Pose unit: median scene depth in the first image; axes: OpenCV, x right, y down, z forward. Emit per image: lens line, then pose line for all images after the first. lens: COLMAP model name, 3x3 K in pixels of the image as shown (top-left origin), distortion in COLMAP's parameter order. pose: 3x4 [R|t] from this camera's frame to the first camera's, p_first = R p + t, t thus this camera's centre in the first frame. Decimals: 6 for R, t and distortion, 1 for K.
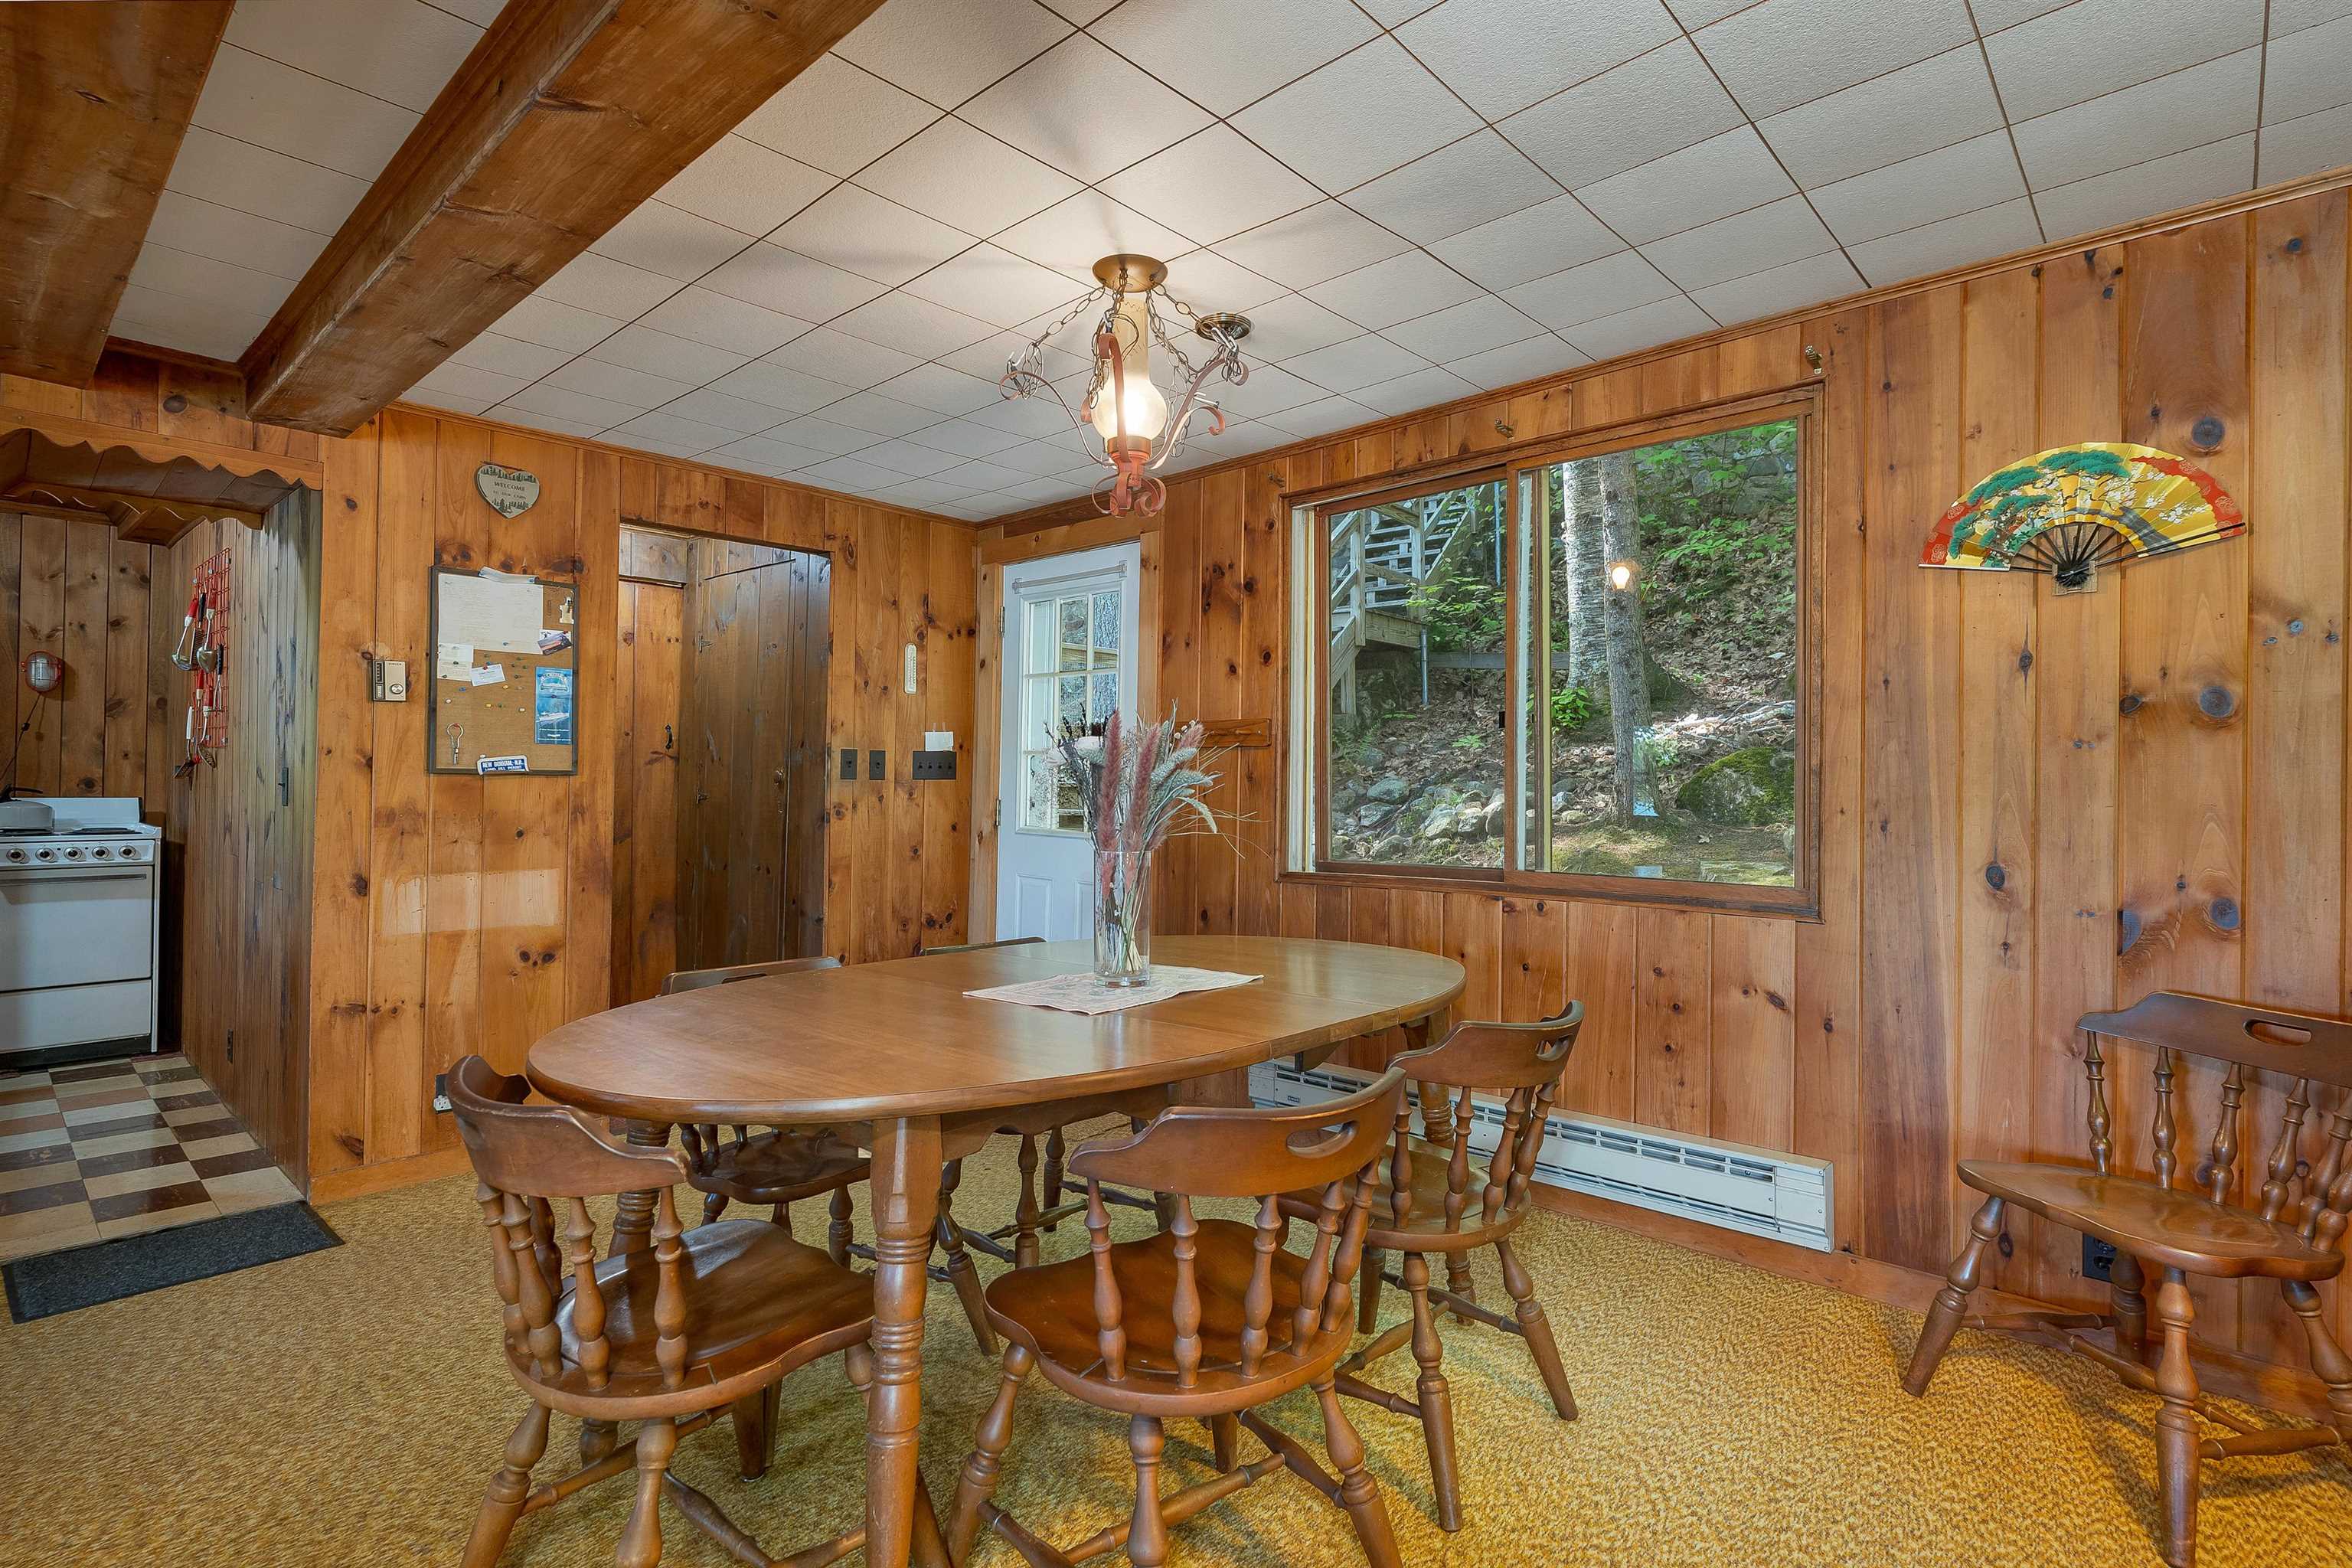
lens RADIAL K [[1113.6, 0, 1170.8], [0, 1113.6, 775.1], [0, 0, 1]] dist [-0.003799, 0.000204]
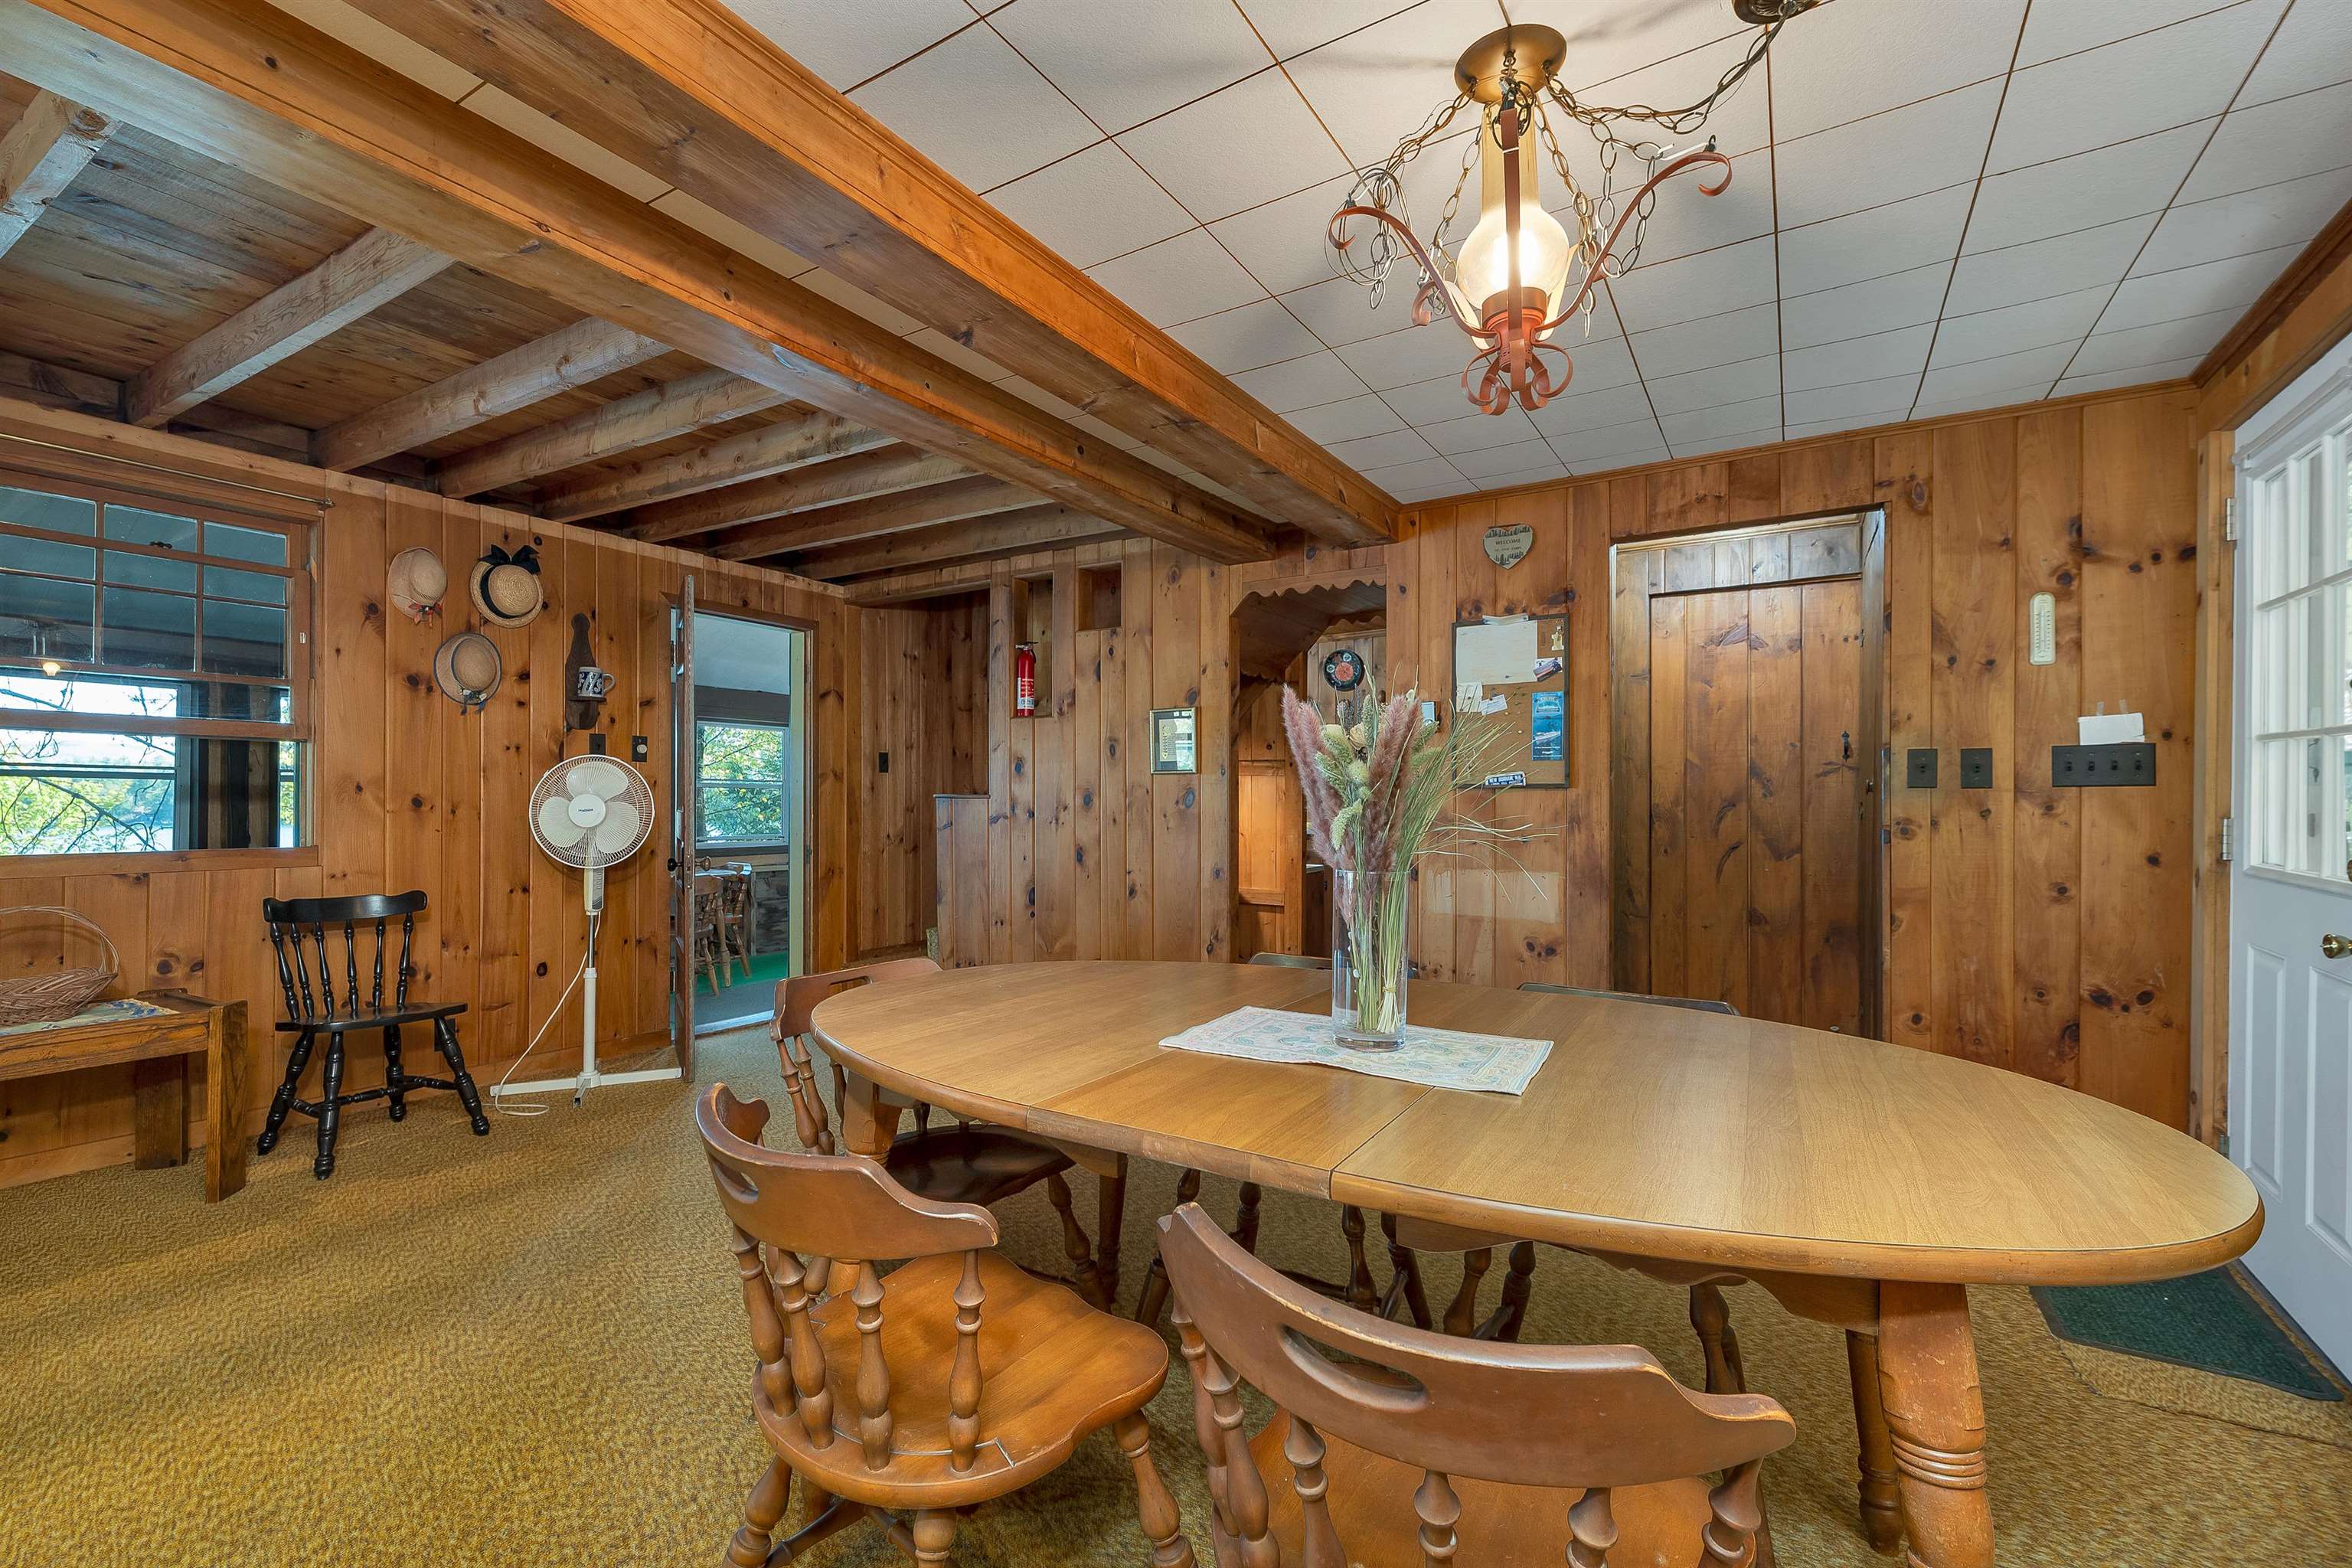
lens RADIAL K [[992.6, 0, 1161.6], [0, 992.6, 794.0], [0, 0, 1]] dist [0.002249, -0.000584]
pose [[0.197248, -0.009959, -0.980303, 0.340365], [0.009203, 0.999923, -0.008306, 0.010537], [0.980310, -0.007383, 0.197325, 0.416919]]
